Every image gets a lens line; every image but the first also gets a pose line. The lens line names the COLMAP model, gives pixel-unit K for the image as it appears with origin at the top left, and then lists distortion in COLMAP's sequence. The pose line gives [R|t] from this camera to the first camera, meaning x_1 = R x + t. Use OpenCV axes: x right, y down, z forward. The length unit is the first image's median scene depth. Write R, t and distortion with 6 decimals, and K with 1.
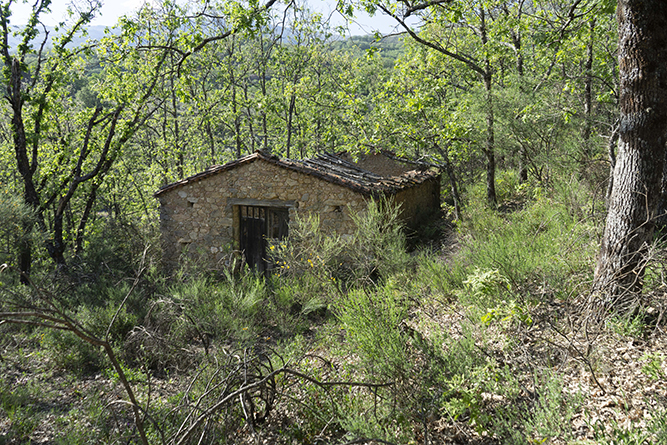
lens RADIAL K [[530.2, 0, 333.5], [0, 530.2, 222.5], [0, 0, 1]] dist [-0.010530, 0.006129]
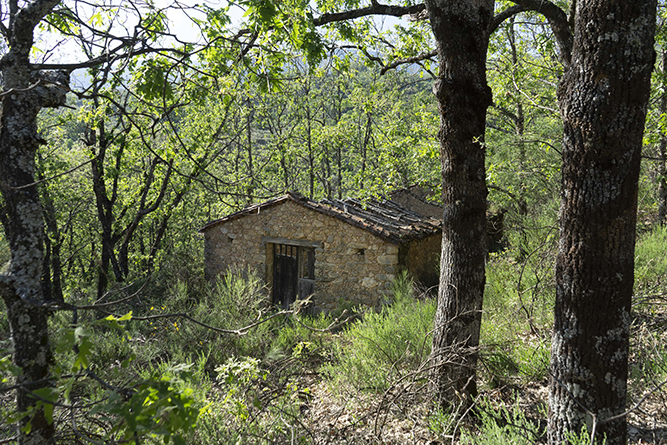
lens RADIAL K [[530.2, 0, 333.5], [0, 530.2, 222.5], [0, 0, 1]] dist [-0.010530, 0.006129]
pose [[0.978954, 0.033555, -0.201303, 0.154218], [-0.043301, 0.998084, -0.044206, -0.033275], [0.199434, 0.051992, 0.978531, -0.000968]]
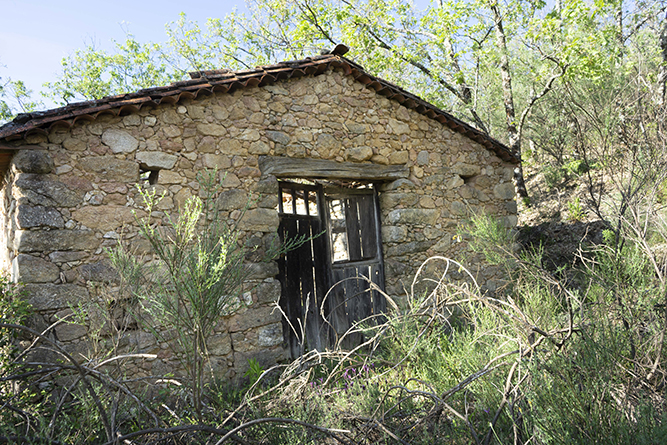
lens RADIAL K [[530.2, 0, 333.5], [0, 530.2, 222.5], [0, 0, 1]] dist [-0.010530, 0.006129]
pose [[0.593781, 0.008920, 0.804577, -0.489019], [0.183845, 0.971984, -0.146454, 0.066602], [-0.783342, 0.234879, 0.575506, 0.776690]]
